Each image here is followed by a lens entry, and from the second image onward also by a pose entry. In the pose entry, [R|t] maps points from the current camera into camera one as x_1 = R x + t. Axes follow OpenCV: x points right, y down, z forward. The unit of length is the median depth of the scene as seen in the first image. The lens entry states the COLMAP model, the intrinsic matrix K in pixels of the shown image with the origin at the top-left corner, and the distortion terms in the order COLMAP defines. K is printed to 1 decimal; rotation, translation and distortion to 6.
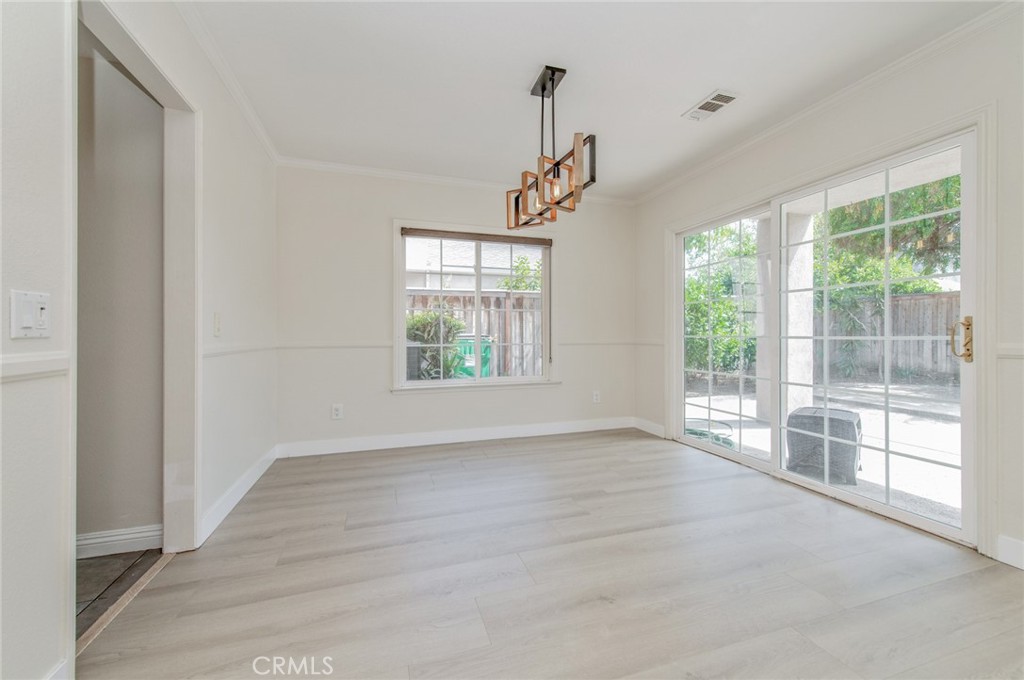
lens RADIAL K [[401.0, 0, 511.6], [0, 401.0, 335.4], [0, 0, 1]] dist [0.015427, -0.002999]
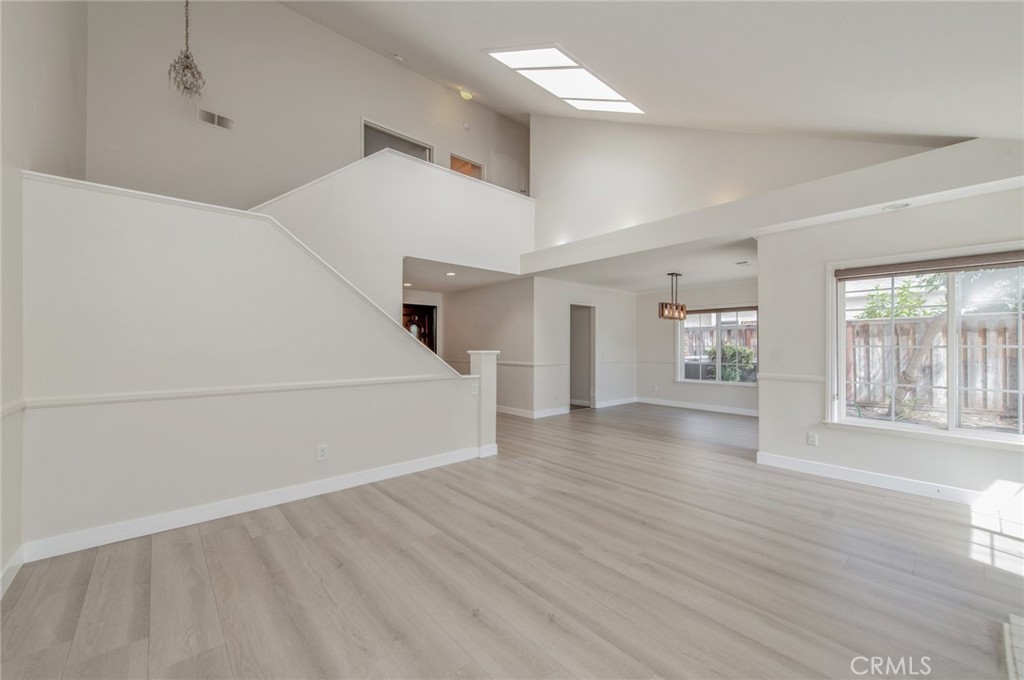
lens RADIAL K [[401.0, 0, 511.3], [0, 401.0, 341.5], [0, 0, 1]] dist [0.015427, -0.002999]
pose [[0.395124, -0.006974, -0.918601, 1.203059], [-0.006141, 0.999929, -0.010233, -0.054434], [0.918607, 0.009684, 0.395053, -0.652460]]
